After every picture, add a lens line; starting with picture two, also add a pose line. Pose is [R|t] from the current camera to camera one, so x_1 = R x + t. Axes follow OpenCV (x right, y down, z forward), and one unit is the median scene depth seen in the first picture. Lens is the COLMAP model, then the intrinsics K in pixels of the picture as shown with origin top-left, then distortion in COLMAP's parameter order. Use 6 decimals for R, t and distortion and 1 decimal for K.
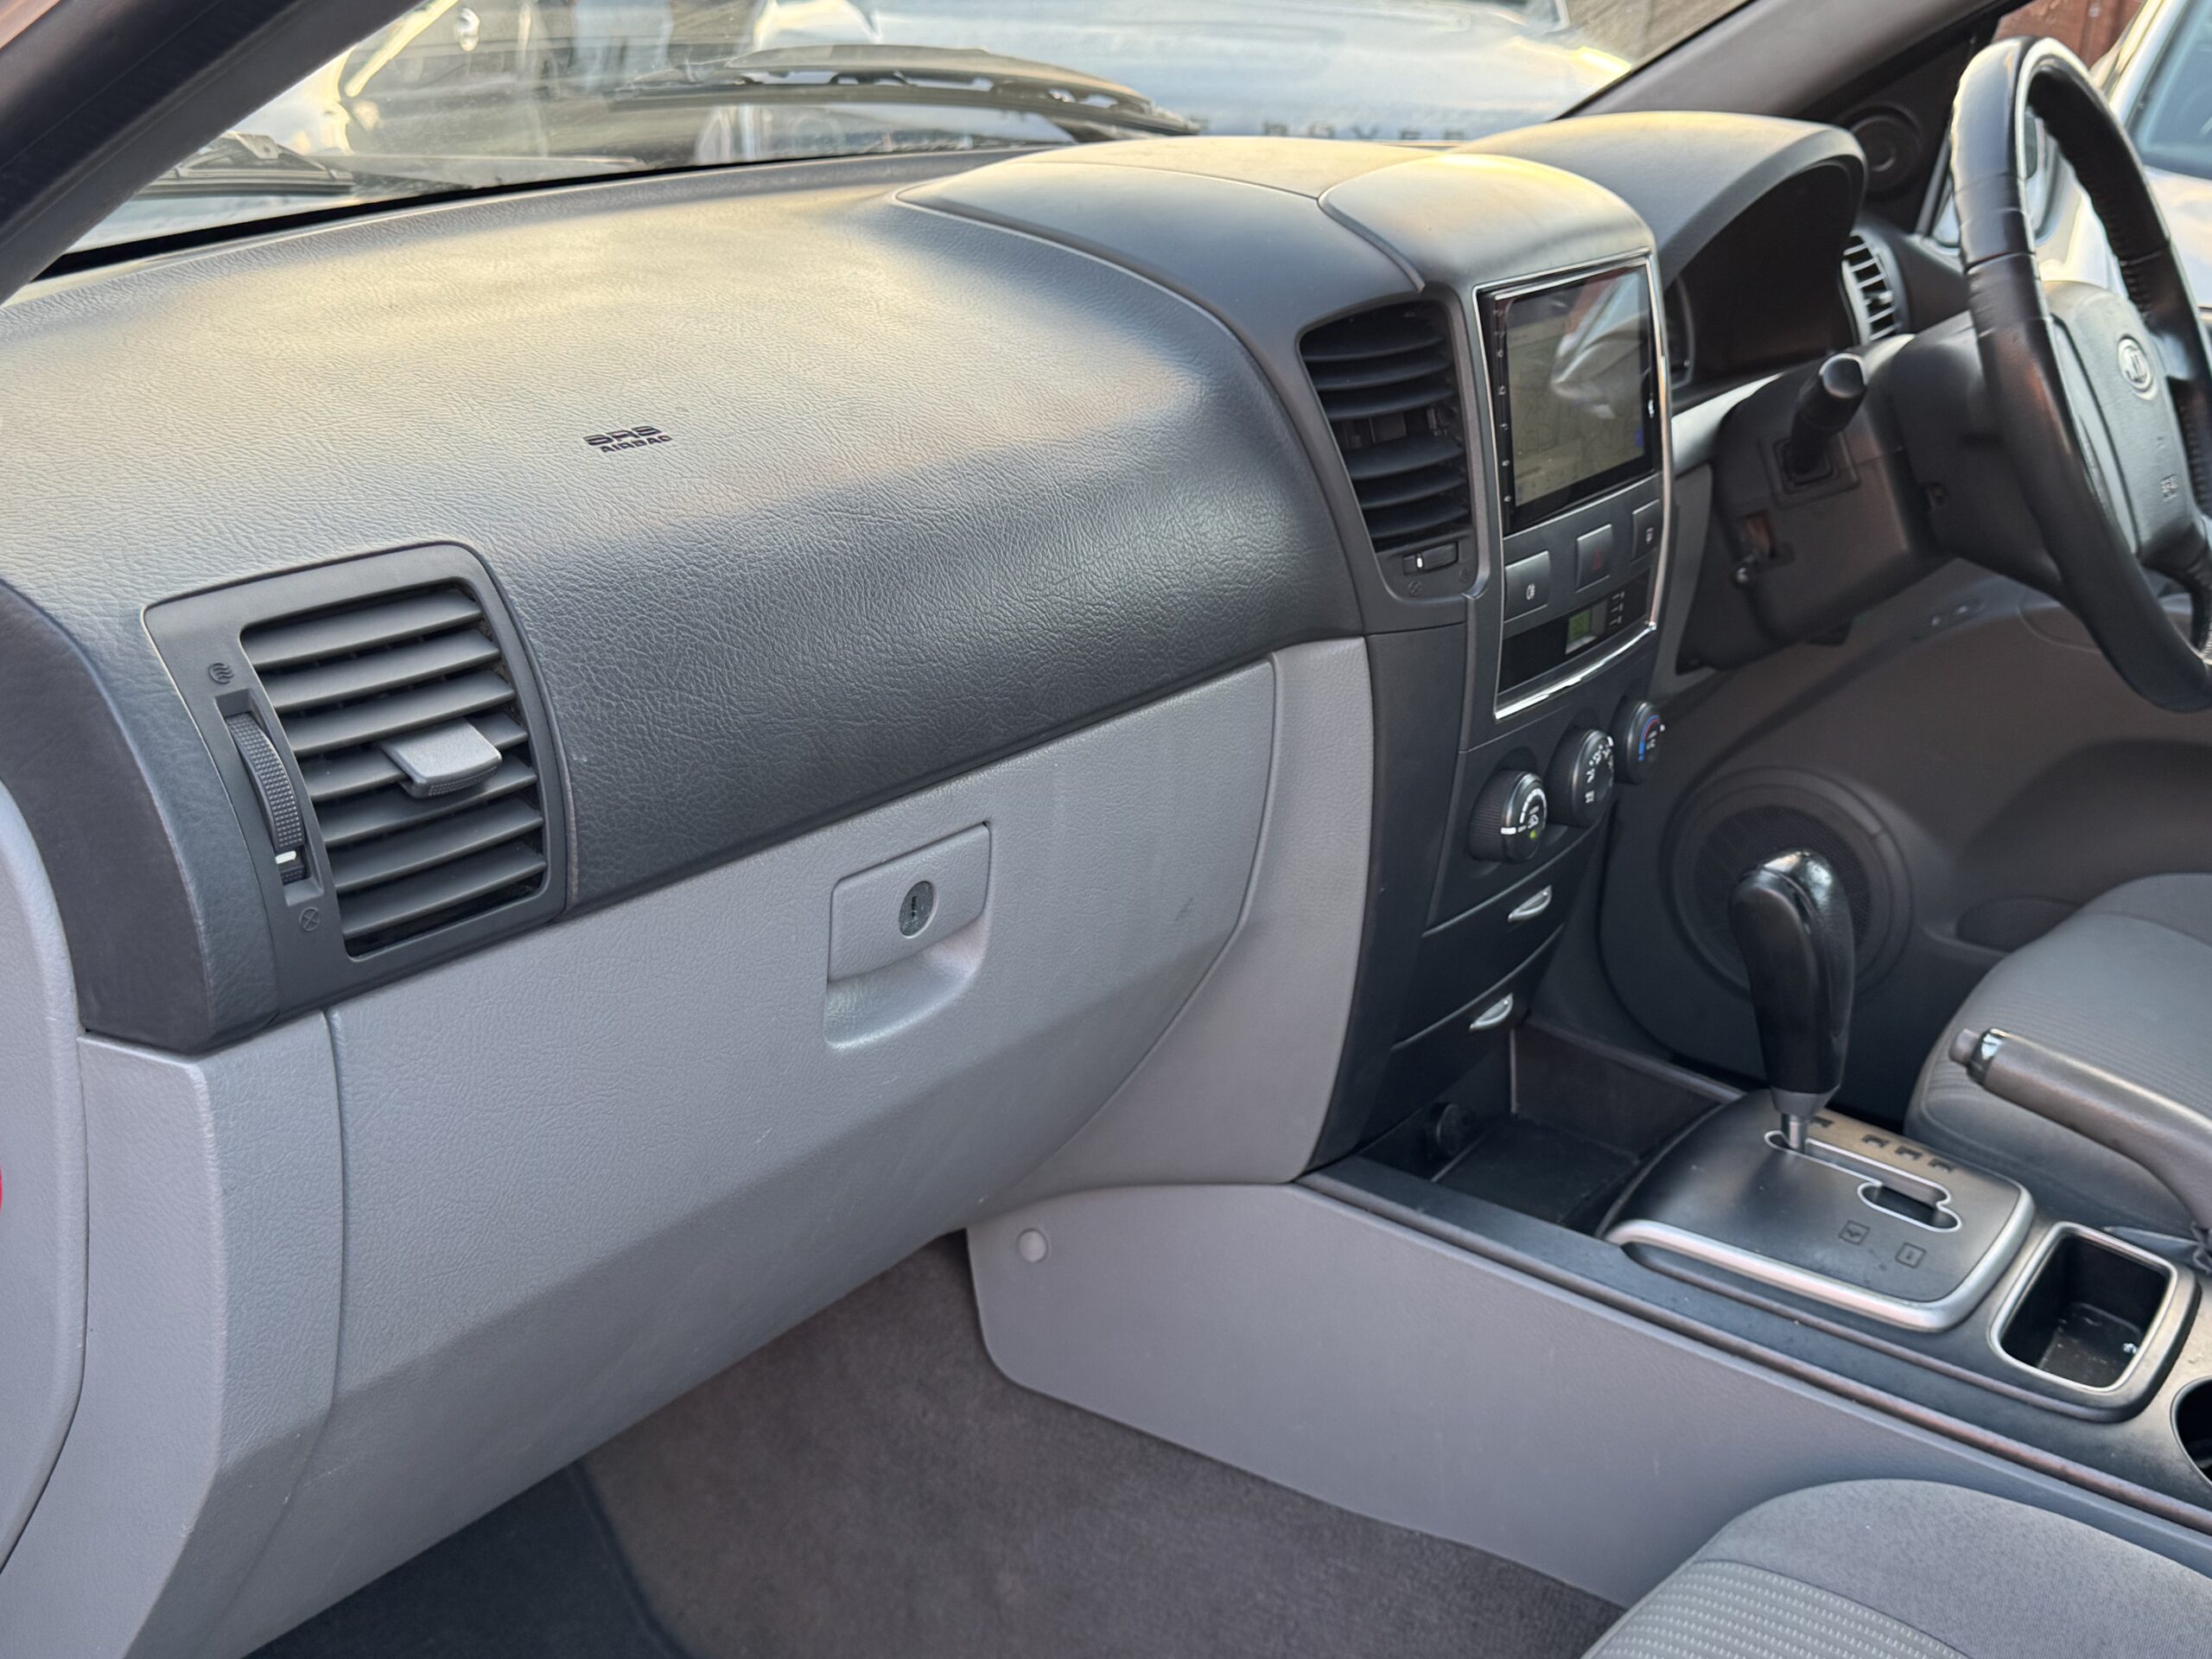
lens RADIAL K [[2467.4, 0, 1101.7], [0, 2467.4, 802.2], [0, 0, 1]] dist [0.180737, -0.426100]
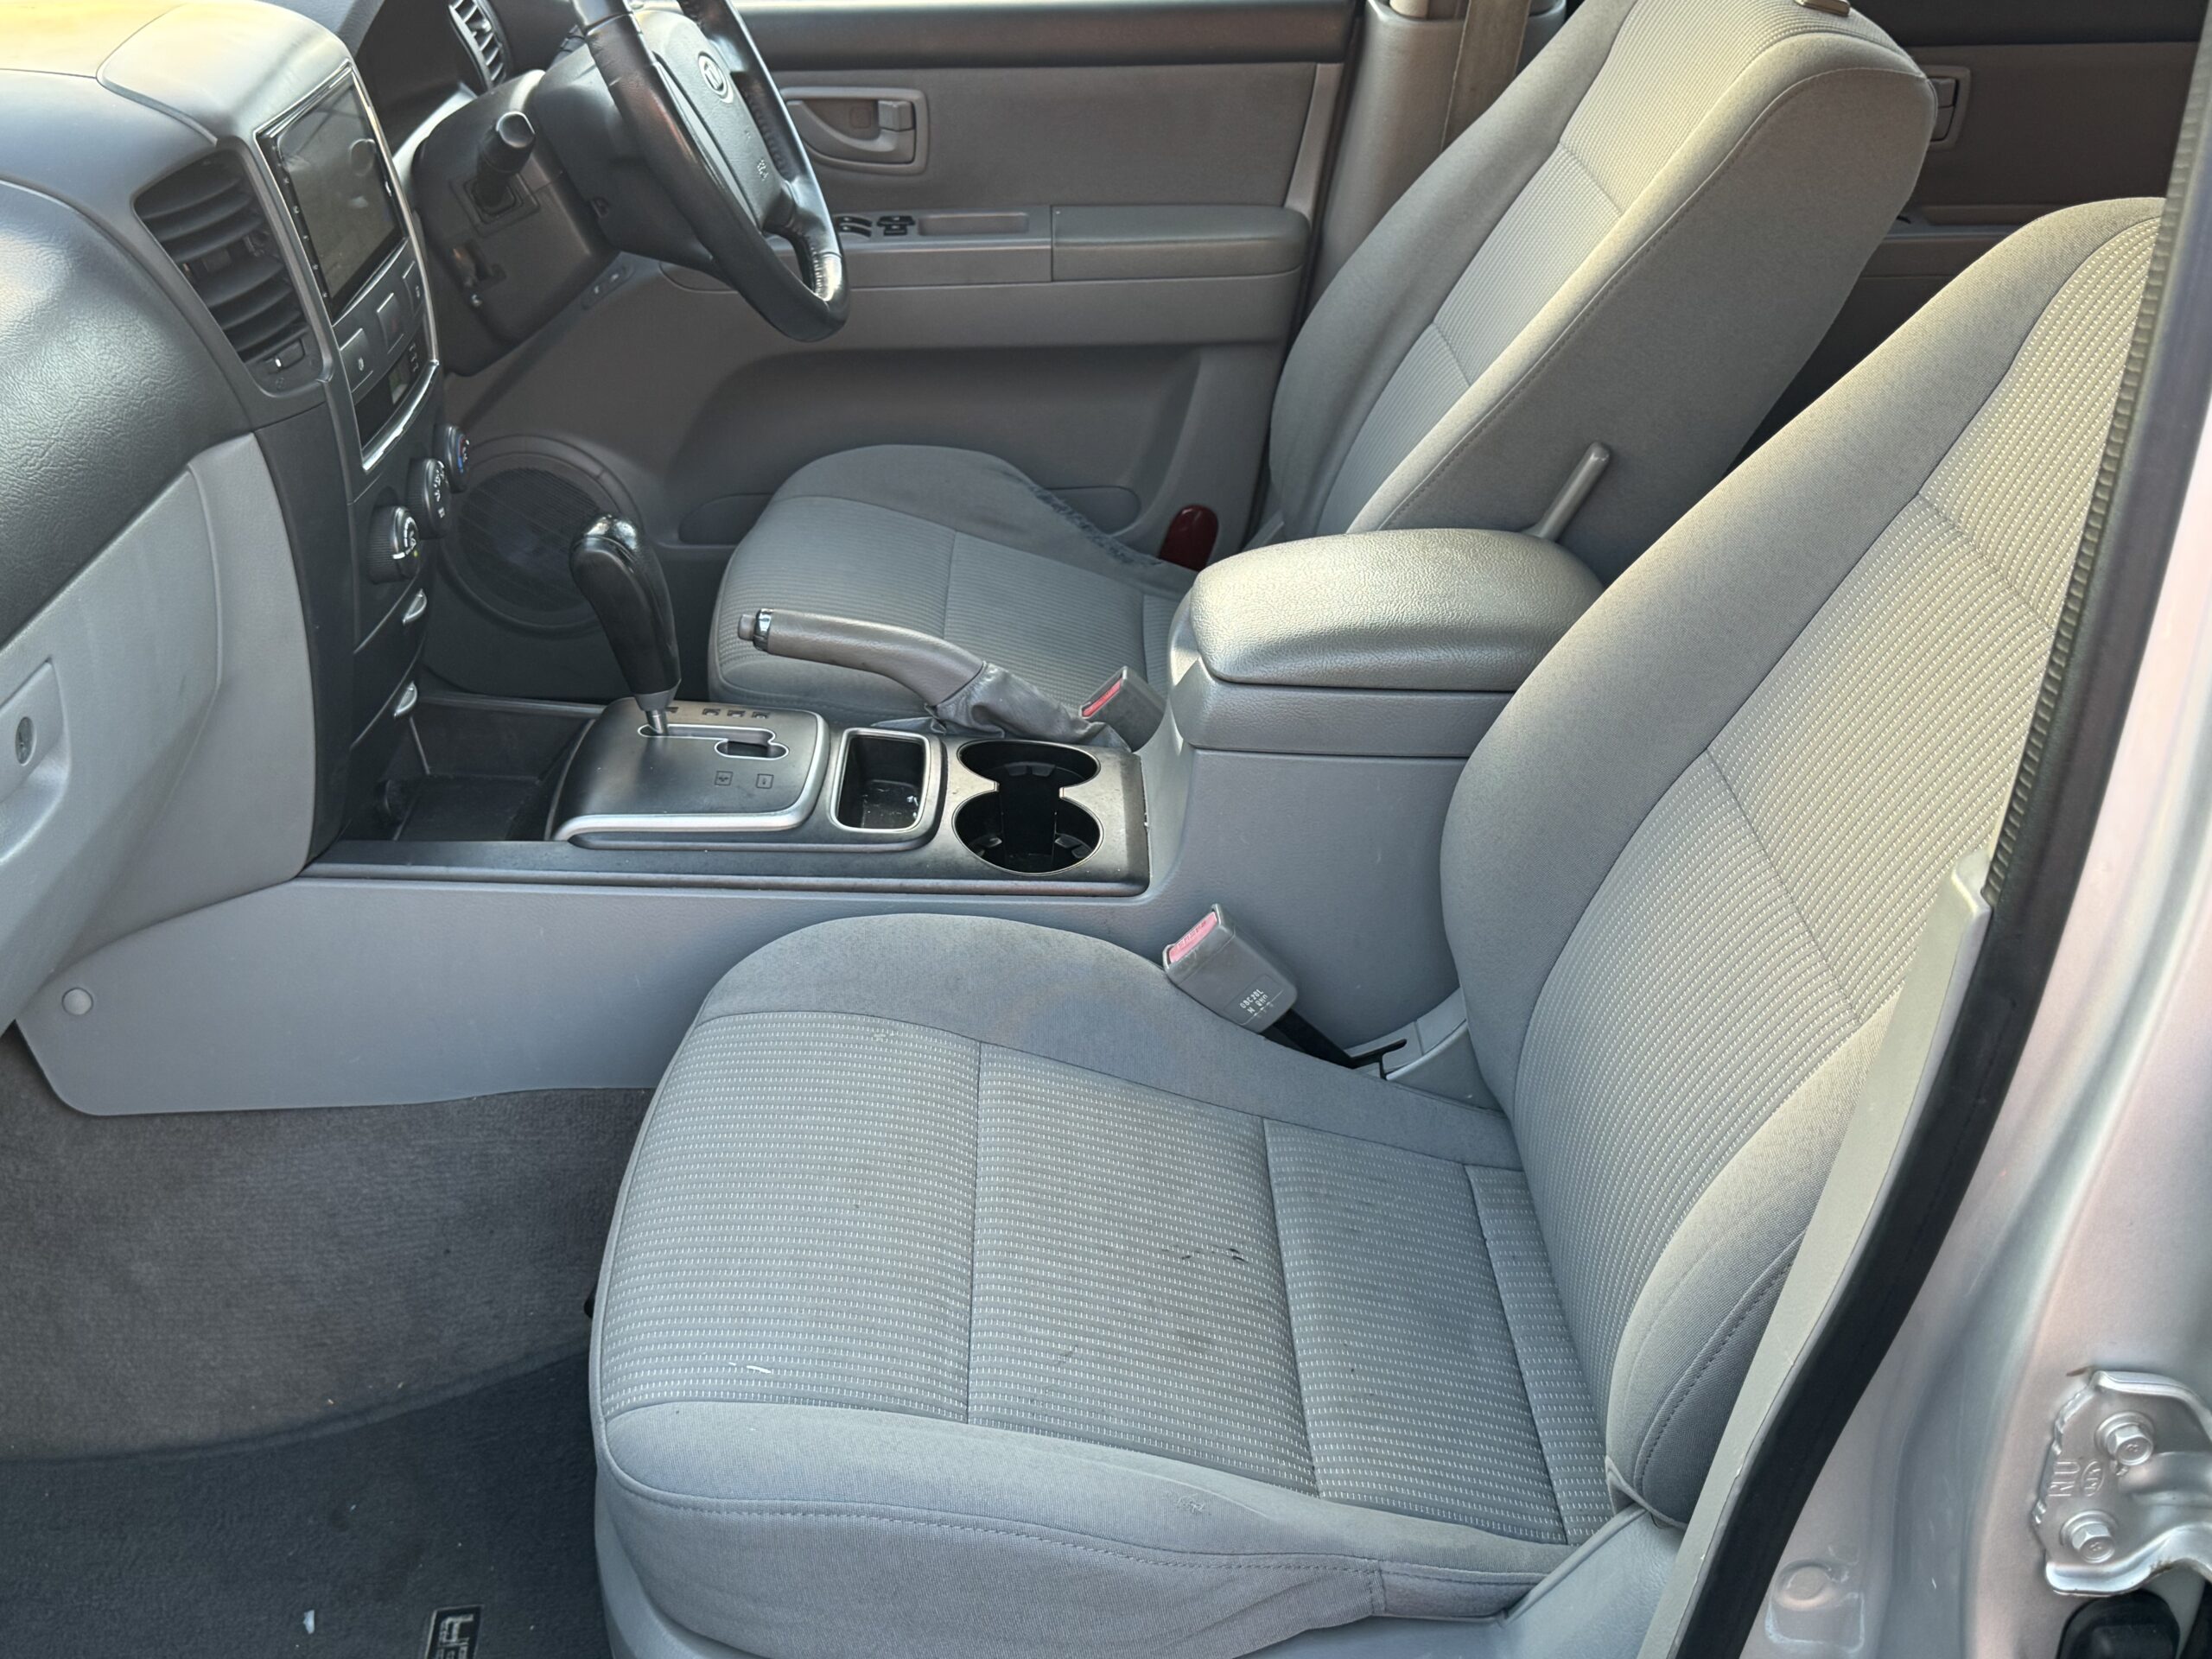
lens RADIAL K [[2467.4, 0, 1101.7], [0, 2467.4, 802.2], [0, 0, 1]] dist [0.180737, -0.426100]
pose [[0.828218, -0.297938, 0.474644, -0.170491], [0.224151, 0.952384, 0.206692, -0.048796], [-0.513625, -0.064794, 0.855565, -0.263645]]
